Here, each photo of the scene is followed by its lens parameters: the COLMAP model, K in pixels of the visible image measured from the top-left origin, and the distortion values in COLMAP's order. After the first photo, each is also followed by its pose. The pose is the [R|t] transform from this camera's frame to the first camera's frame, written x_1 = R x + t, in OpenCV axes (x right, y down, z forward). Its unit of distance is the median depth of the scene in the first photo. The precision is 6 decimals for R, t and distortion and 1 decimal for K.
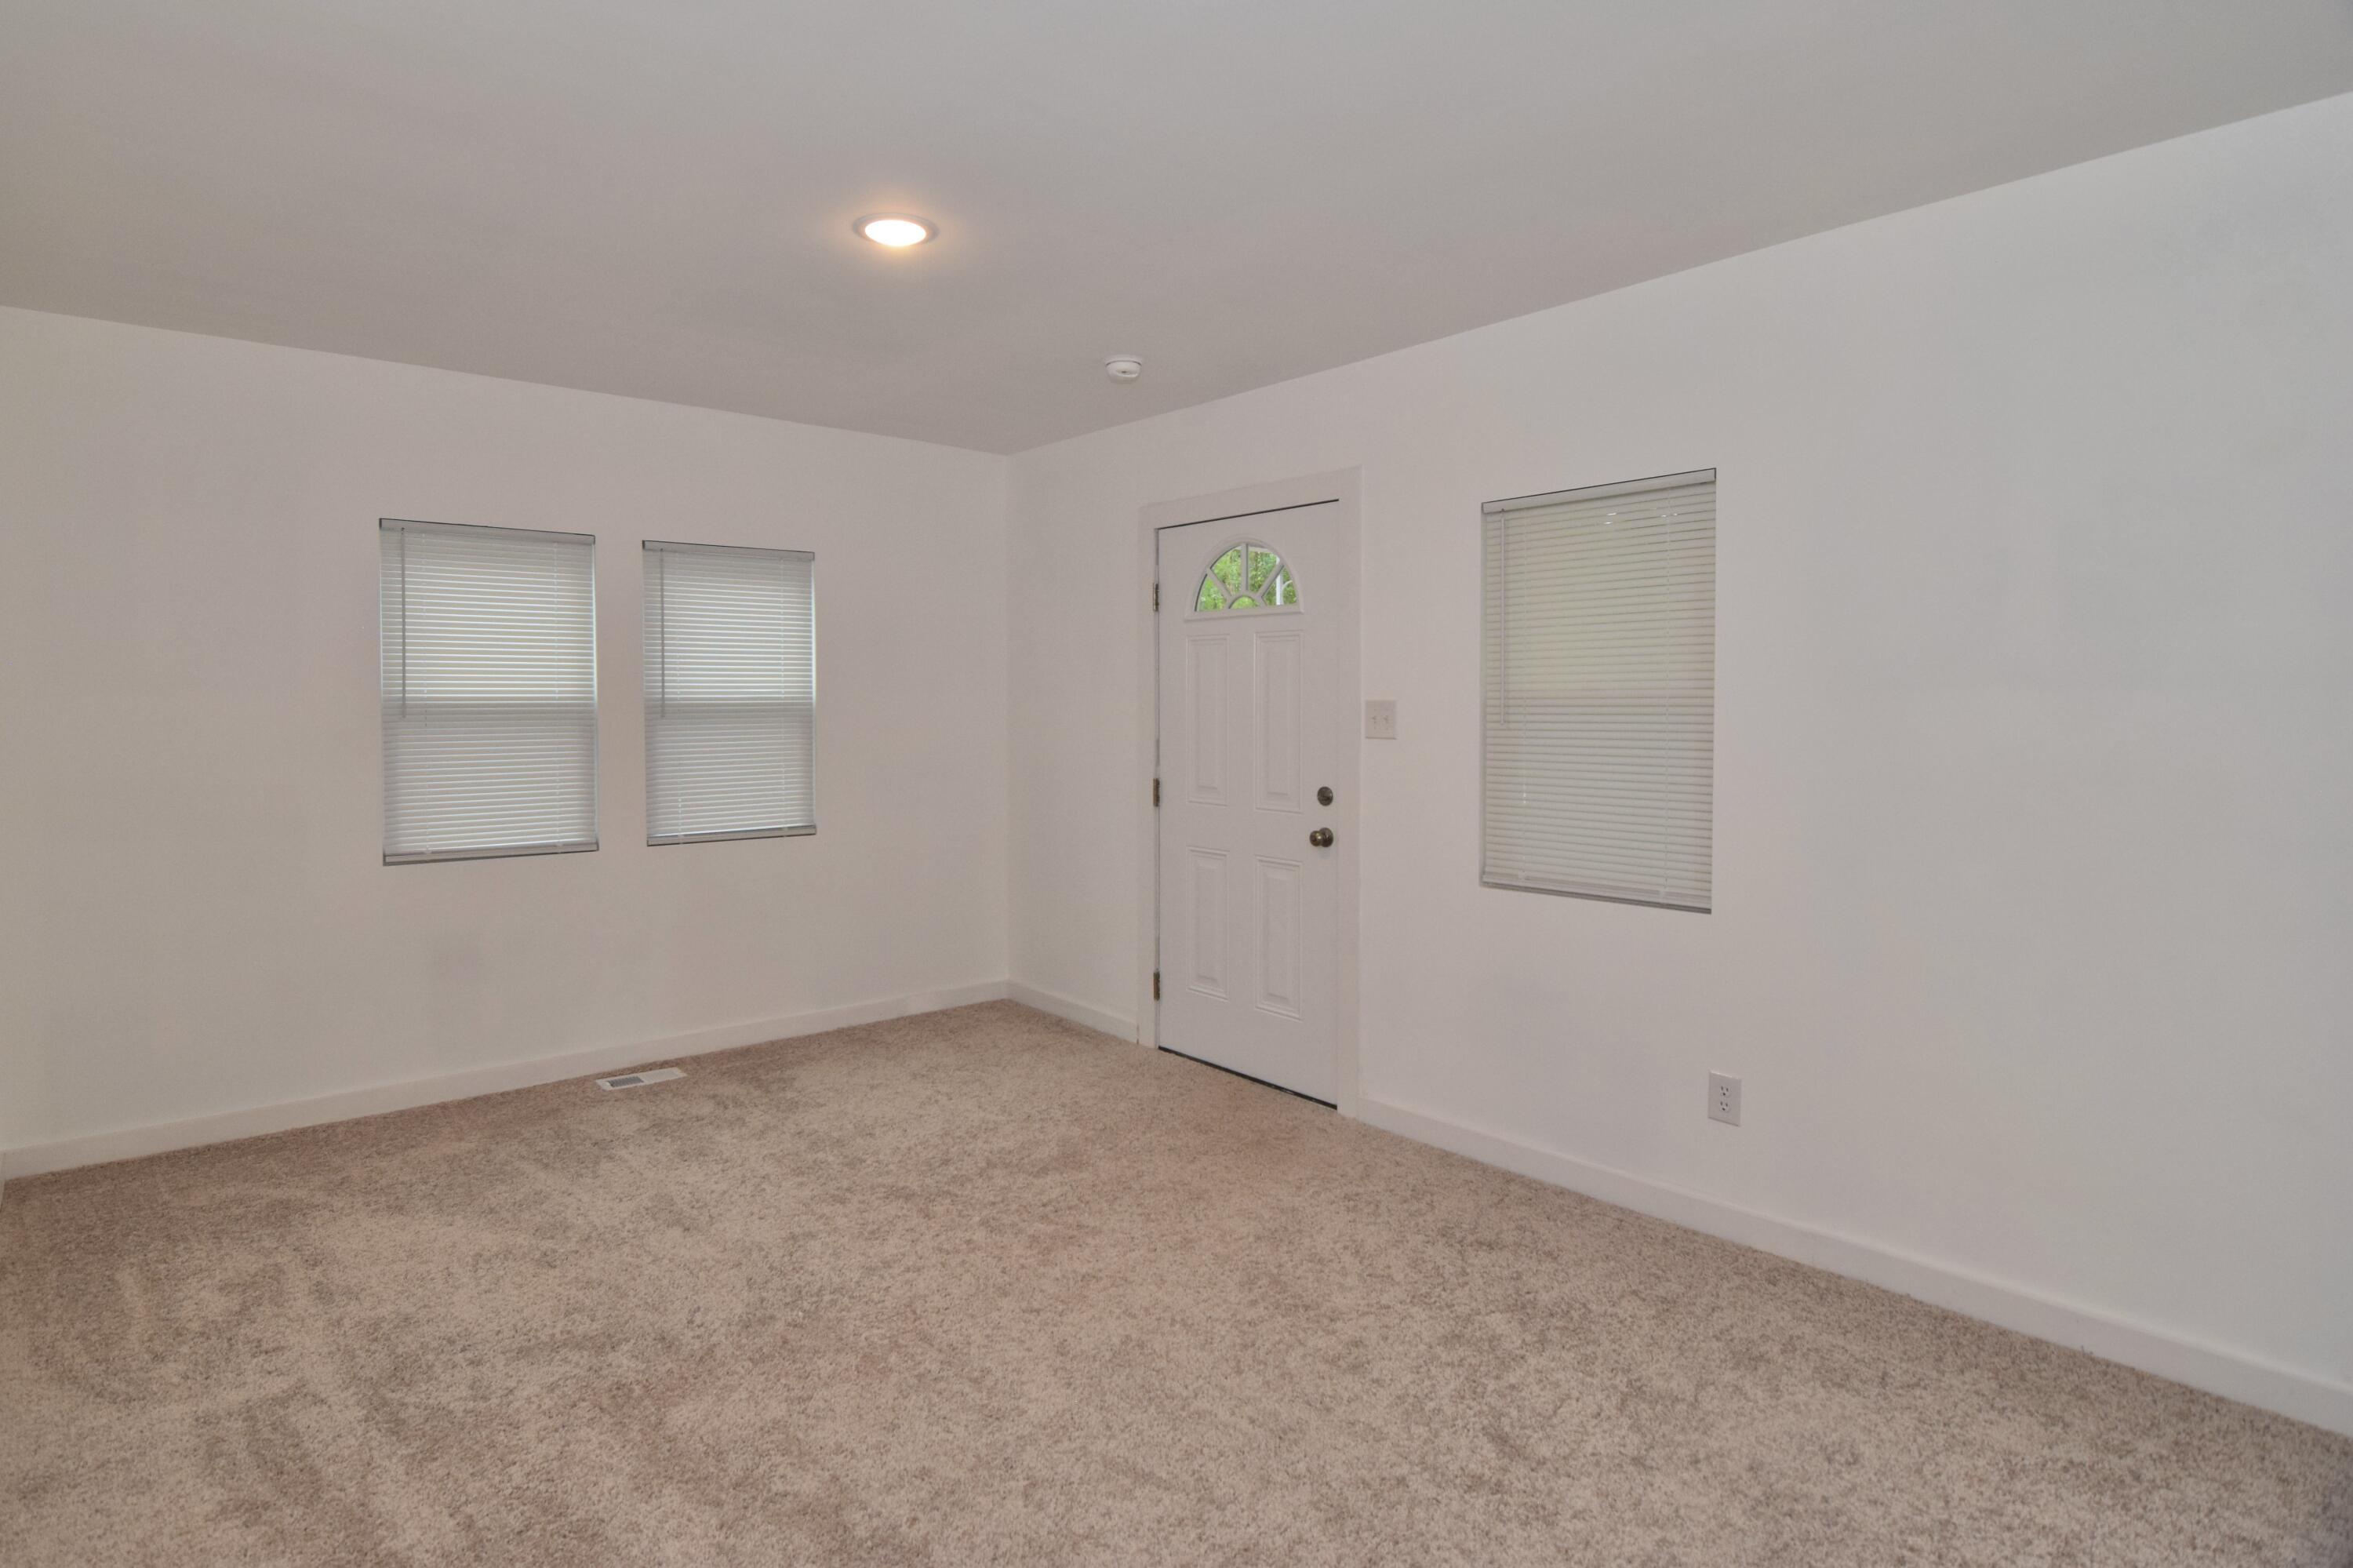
lens RADIAL K [[1219.4, 0, 1075.7], [0, 1219.4, 725.3], [0, 0, 1]] dist [0.000510, -0.018424]
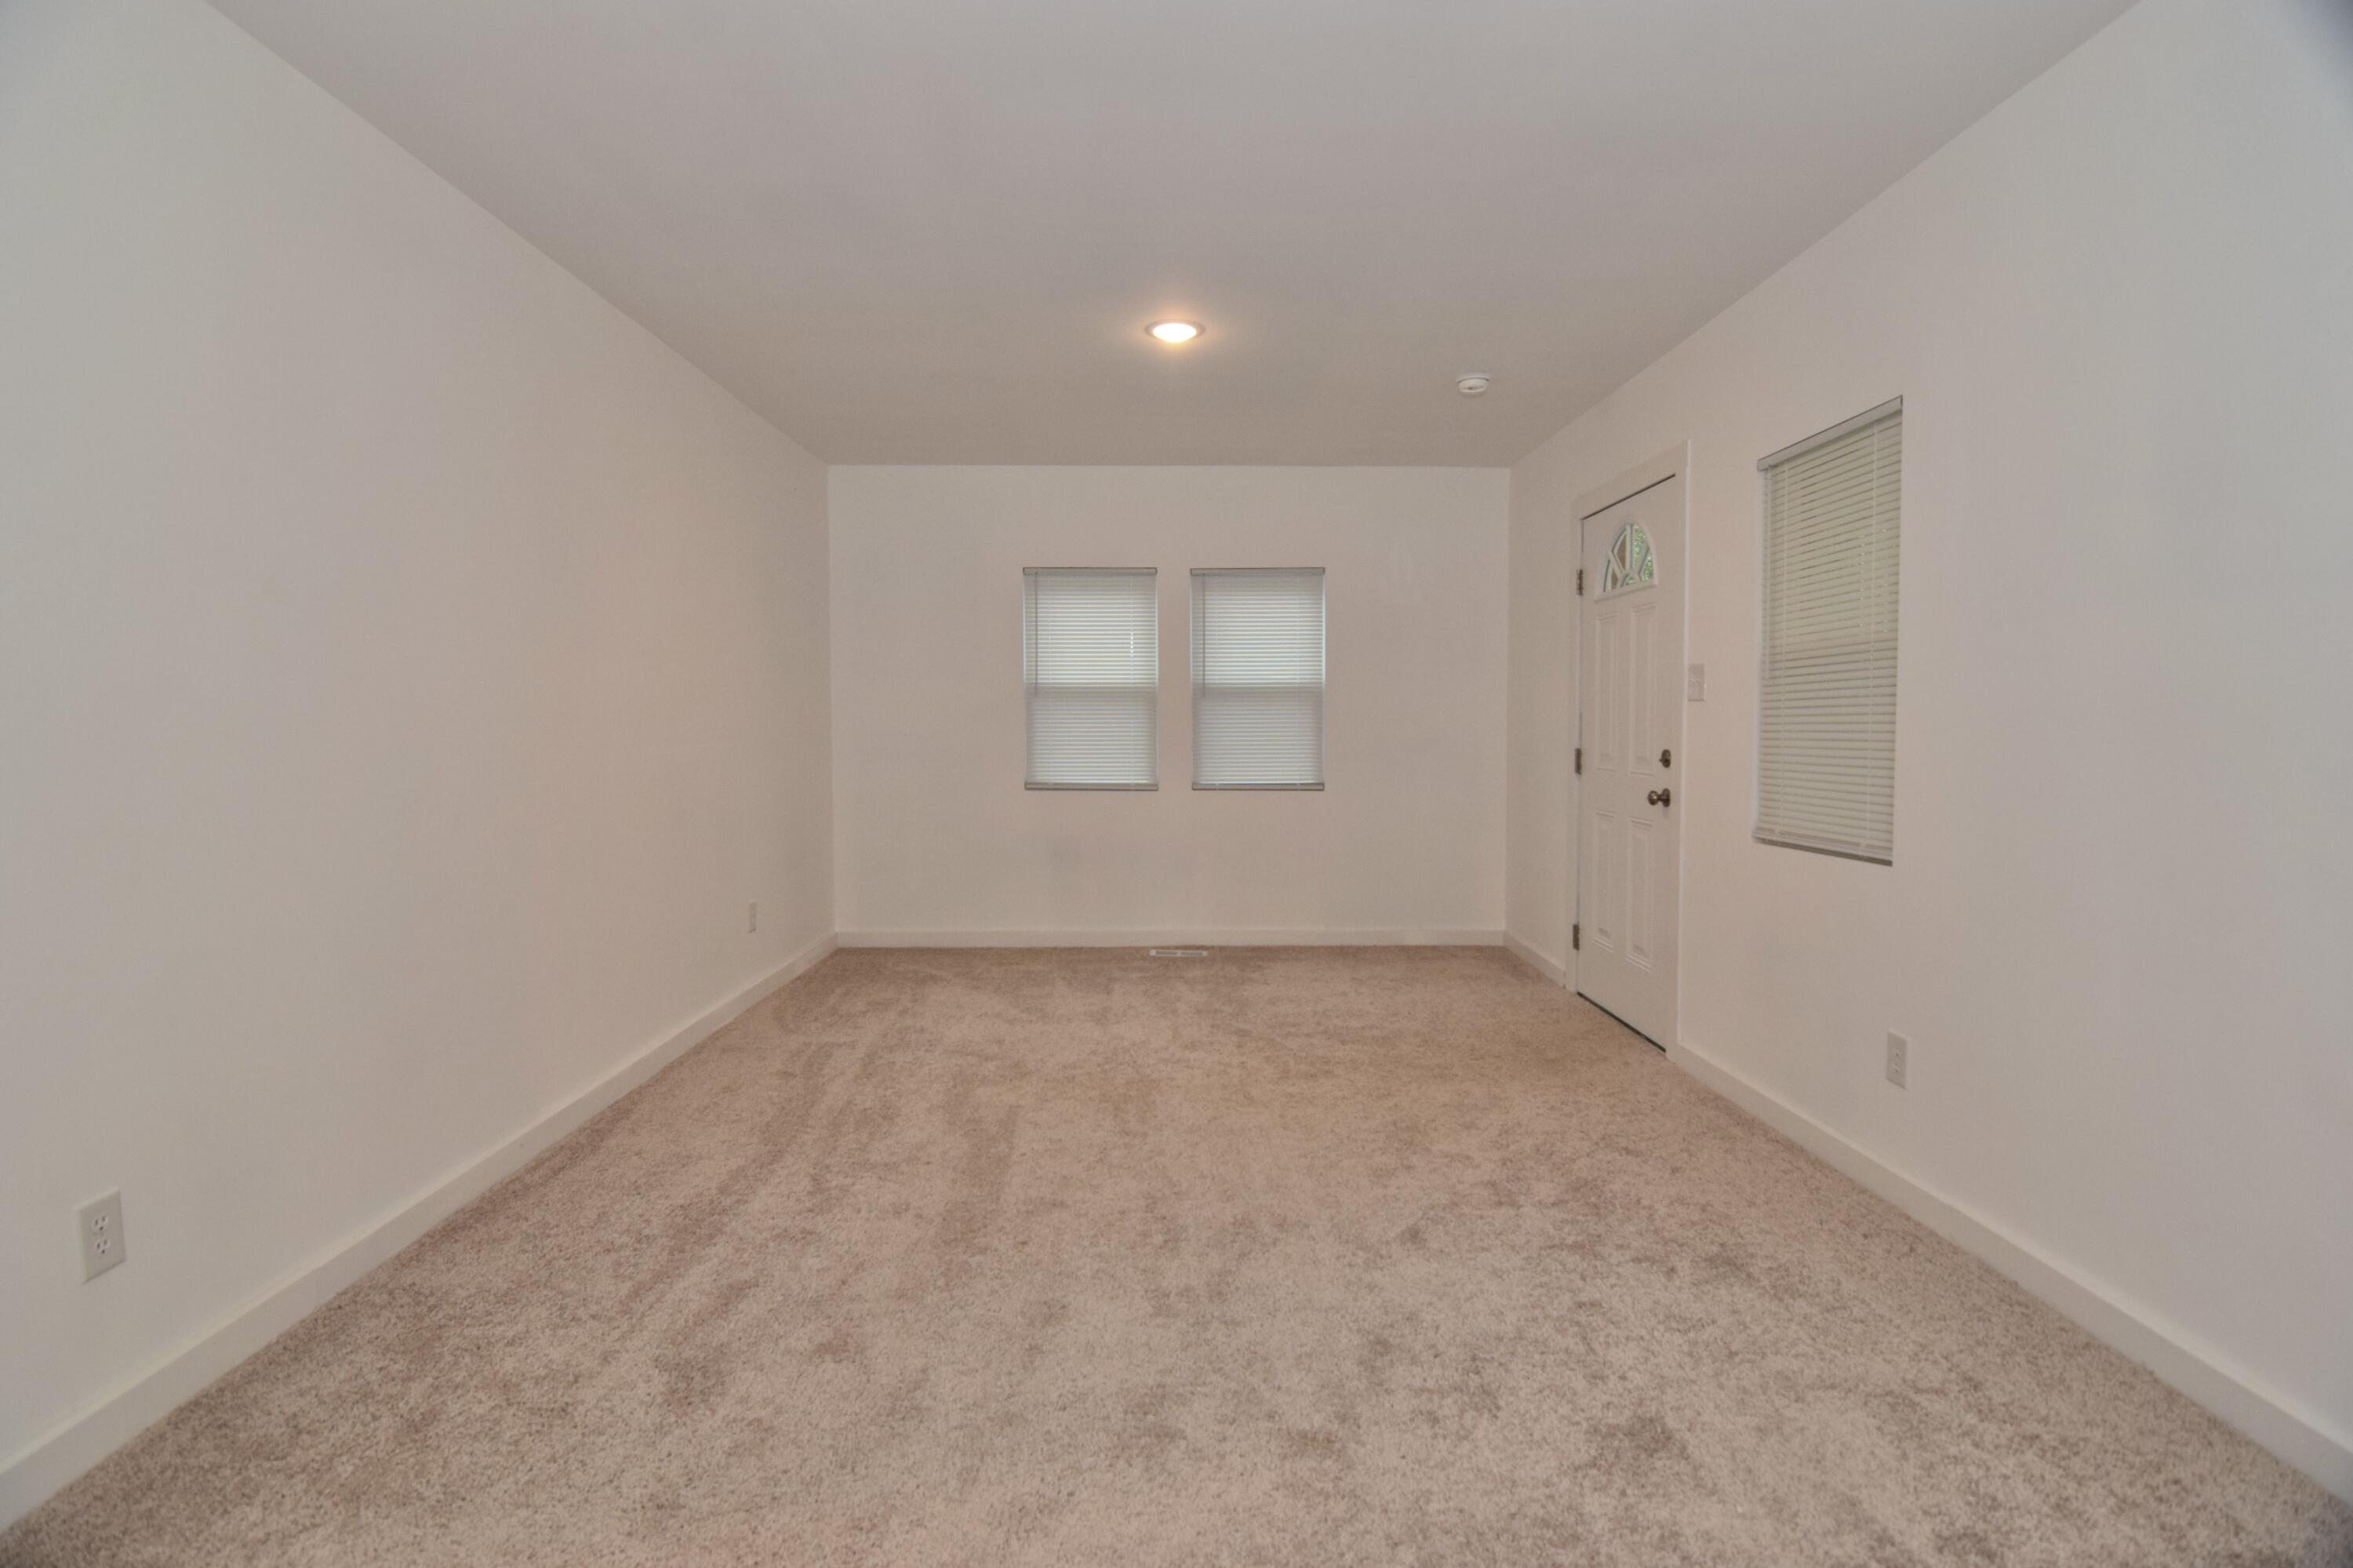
lens RADIAL K [[1132.8, 0, 1179.0], [0, 1132.8, 775.3], [0, 0, 1]] dist [-0.024360, -0.000802]
pose [[0.790525, 0.028775, -0.611753, 0.474367], [-0.013604, 0.999474, 0.029433, 0.050155], [0.612278, -0.014946, 0.790501, -0.029676]]
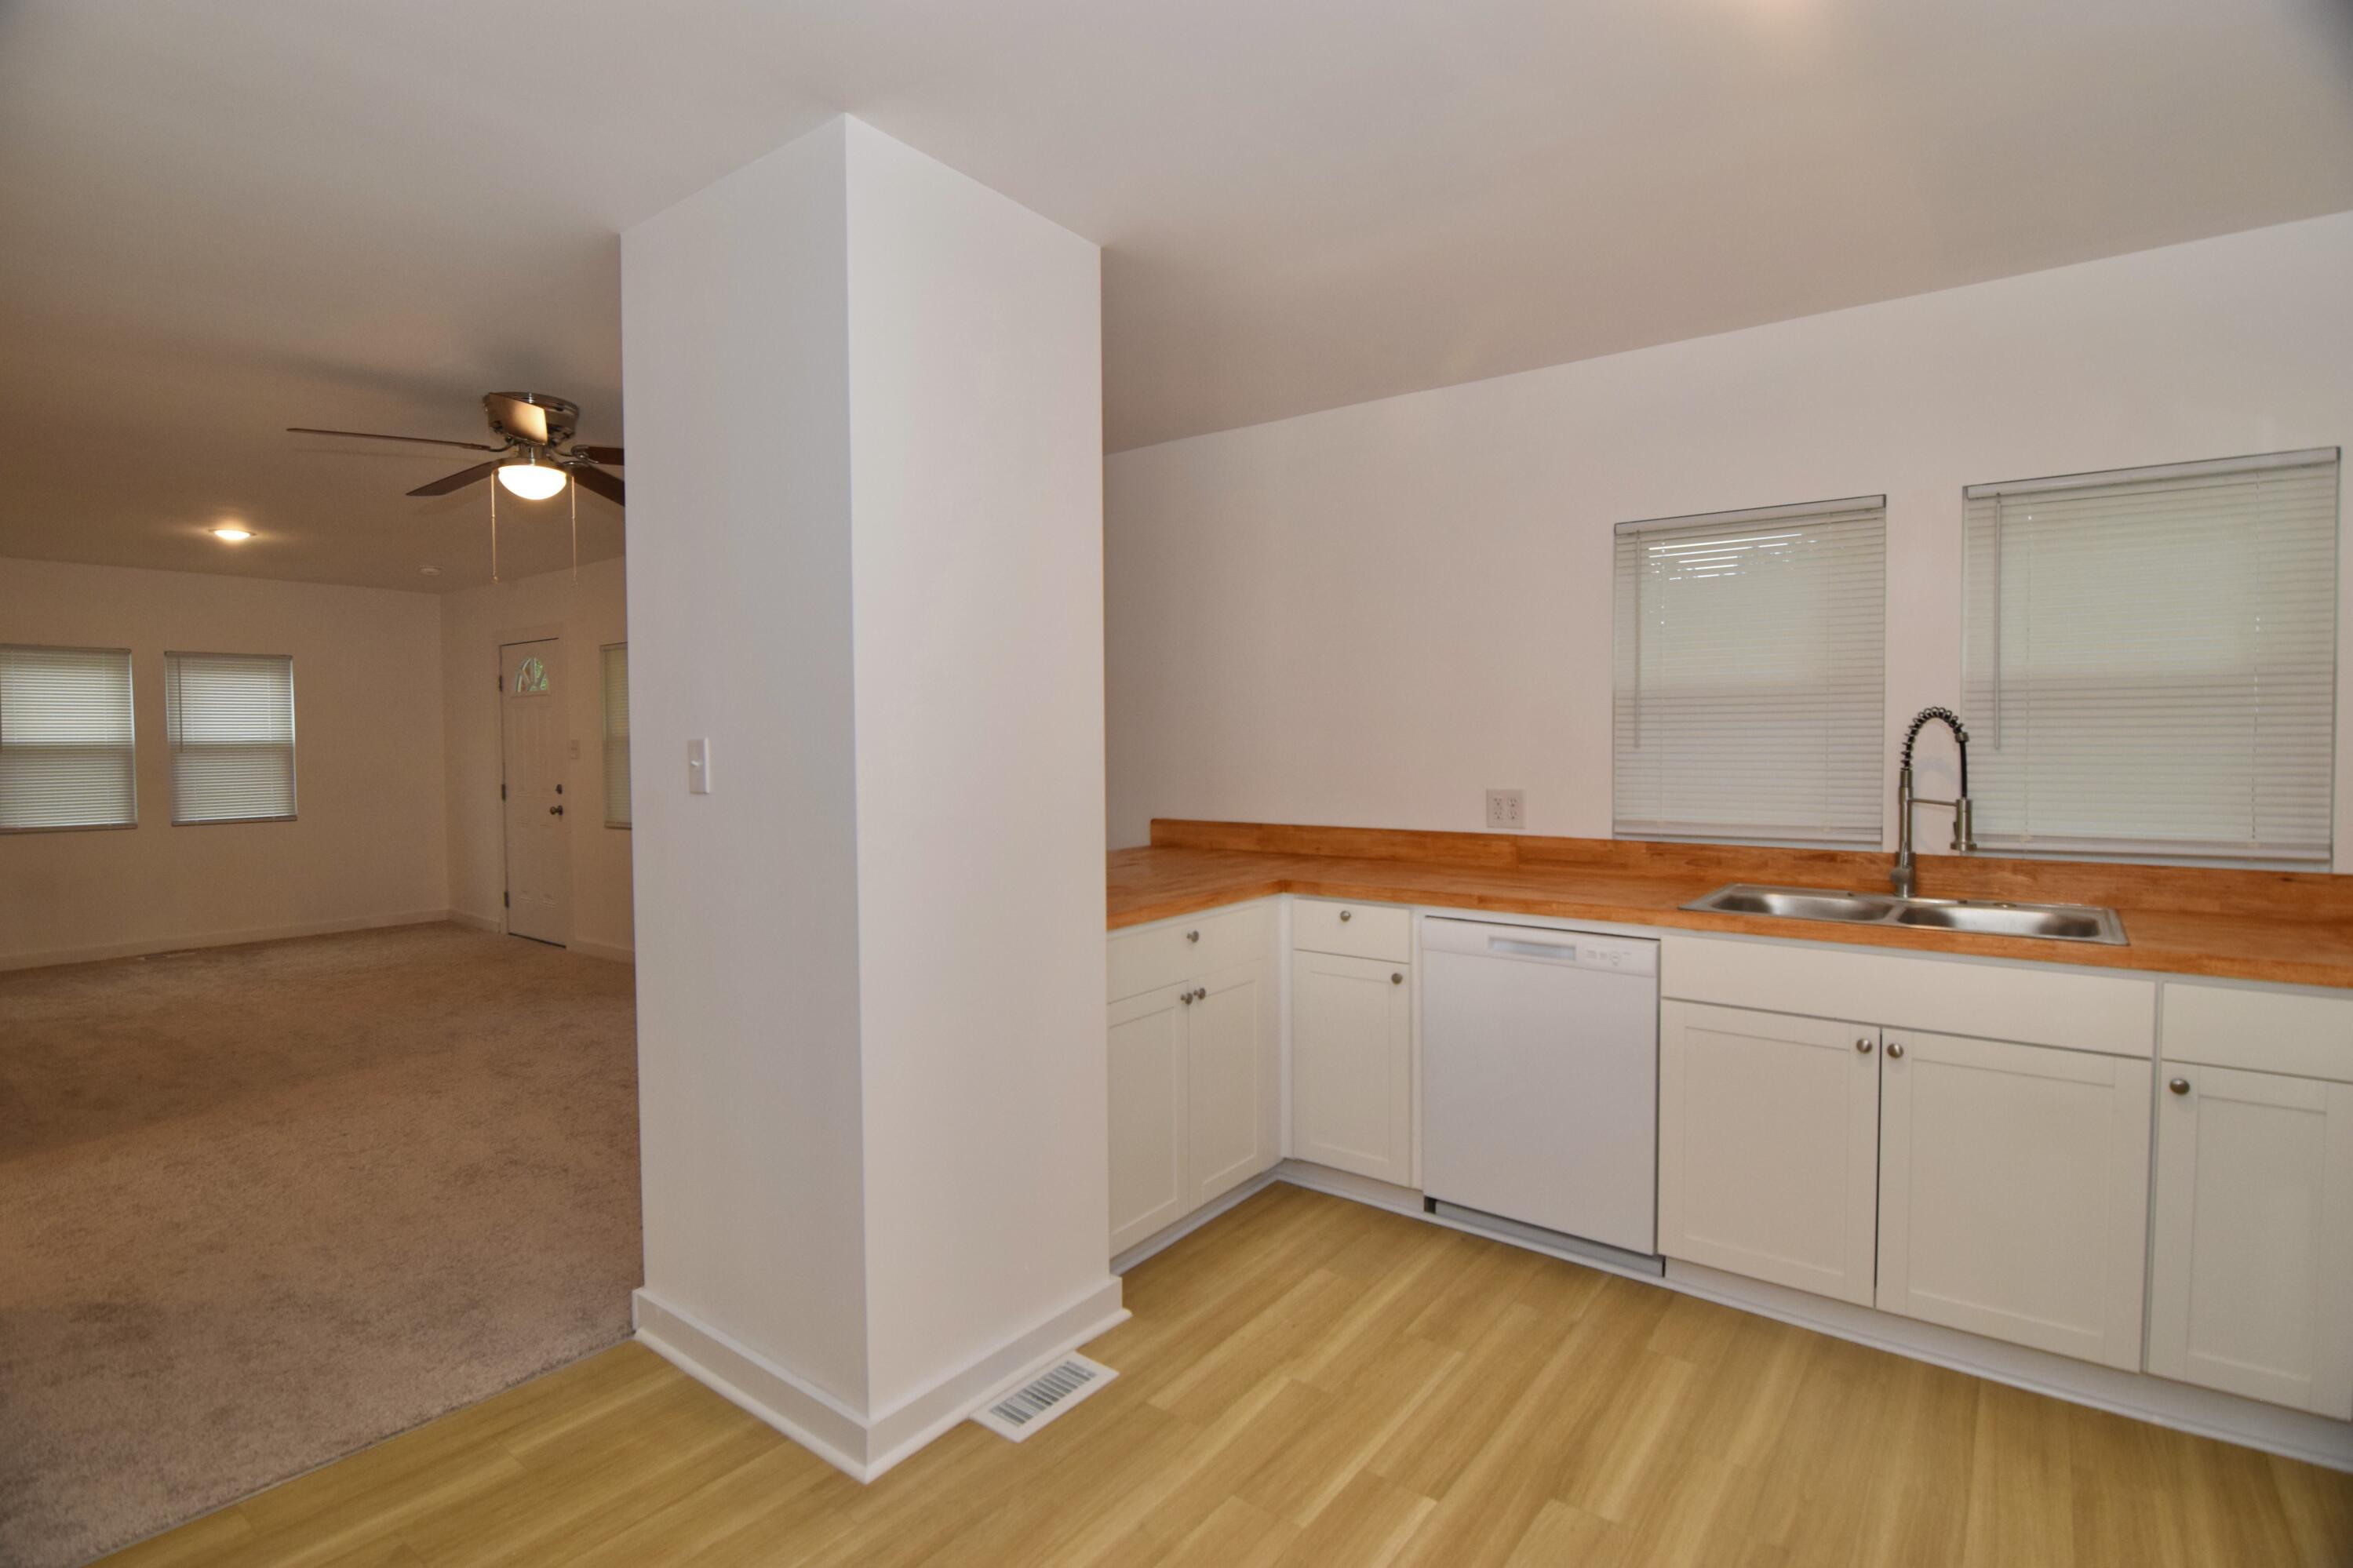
lens RADIAL K [[1132.6, 0, 1179.0], [0, 1132.6, 775.3], [0, 0, 1]] dist [-0.024360, -0.000802]
pose [[0.967405, -0.011973, 0.252949, 0.719178], [0.009834, 0.999904, 0.009717, 0.028430], [-0.253041, -0.006913, 0.967431, -1.009752]]
